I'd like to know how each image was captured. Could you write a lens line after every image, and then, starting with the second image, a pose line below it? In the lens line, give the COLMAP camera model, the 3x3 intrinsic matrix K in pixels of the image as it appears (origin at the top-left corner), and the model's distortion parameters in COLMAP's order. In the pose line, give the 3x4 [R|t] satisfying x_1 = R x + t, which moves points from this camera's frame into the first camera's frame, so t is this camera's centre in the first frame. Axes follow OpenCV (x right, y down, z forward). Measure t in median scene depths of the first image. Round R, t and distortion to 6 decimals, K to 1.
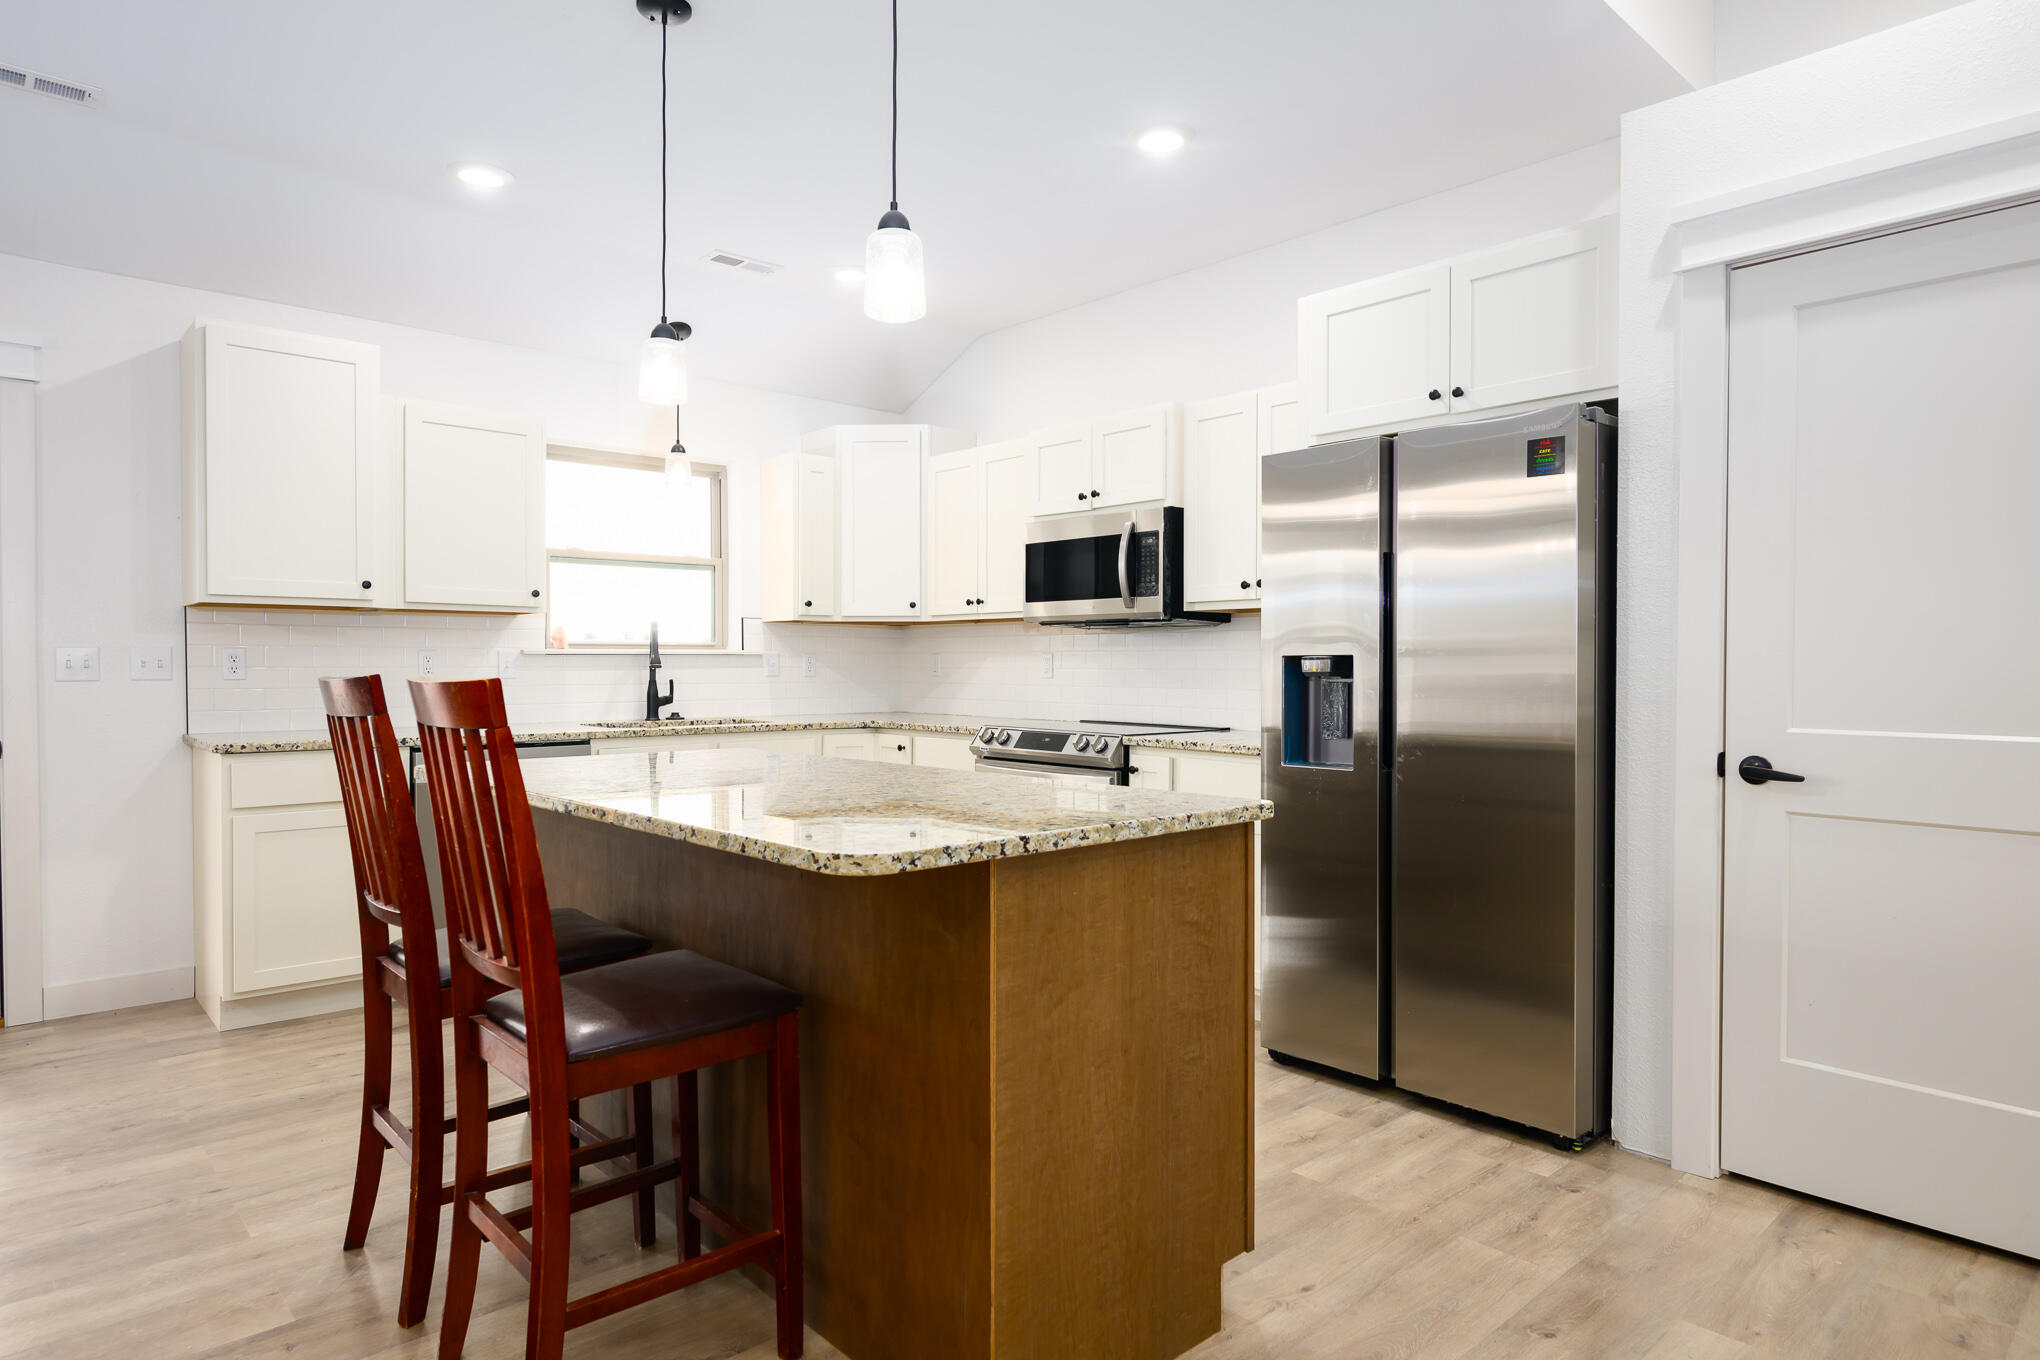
lens RADIAL K [[1182.6, 0, 1020.0], [0, 1182.6, 680.0], [0, 0, 1]] dist [-0.000388, 0.000006]
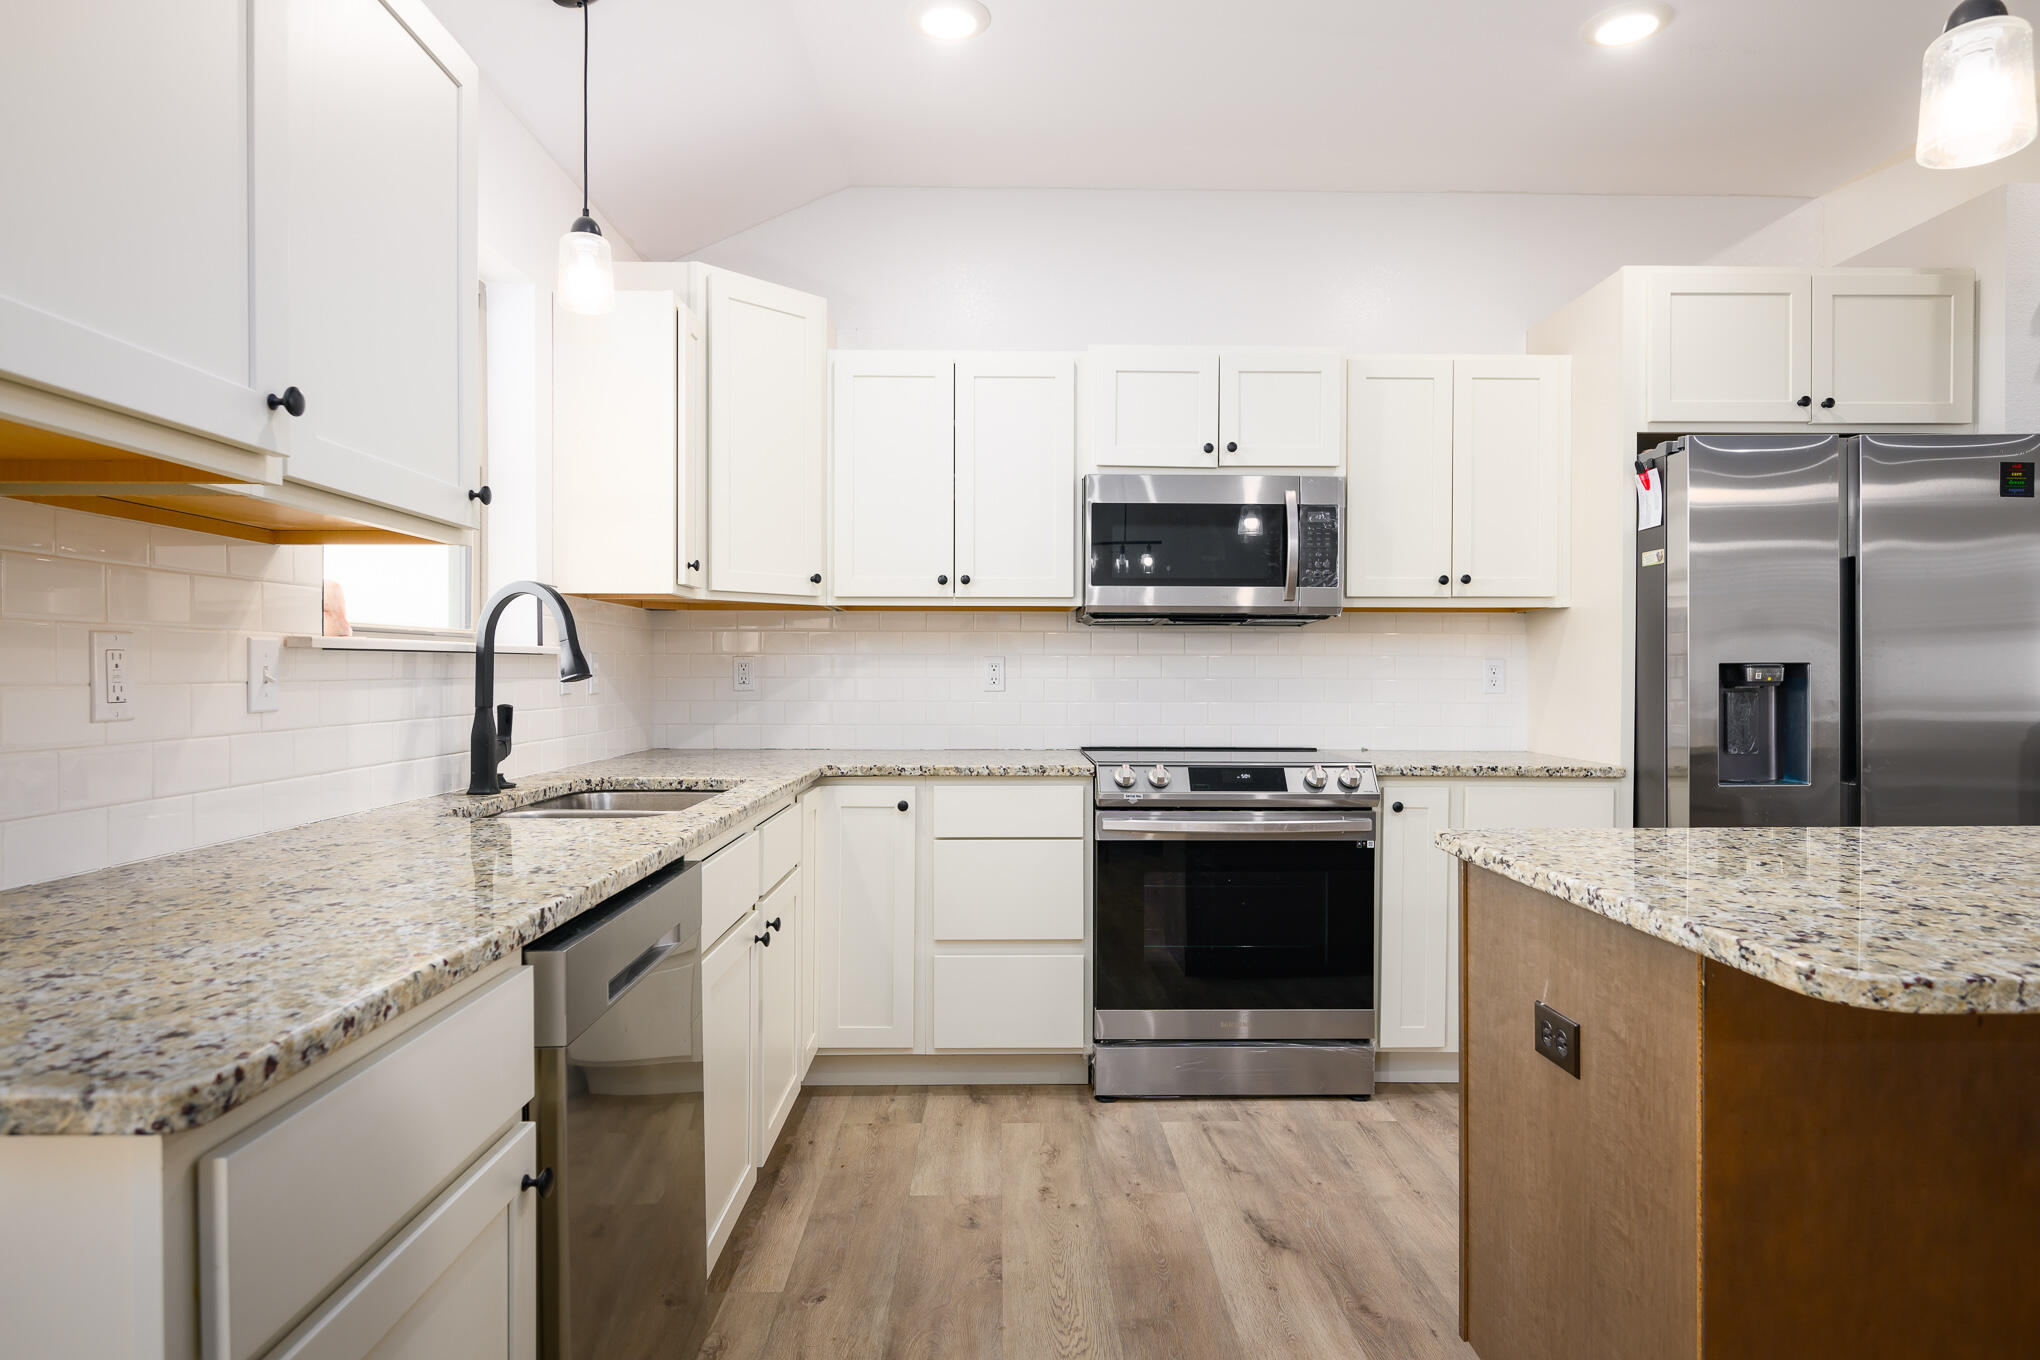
lens RADIAL K [[1114.5, 0, 1020.0], [0, 1114.5, 680.0], [0, 0, 1]] dist [-0.019832, -0.000526]
pose [[0.666501, -0.007098, 0.745470, -0.520761], [0.010187, 0.999948, 0.000413, -0.009400], [-0.745435, 0.007319, 0.666539, 0.585686]]
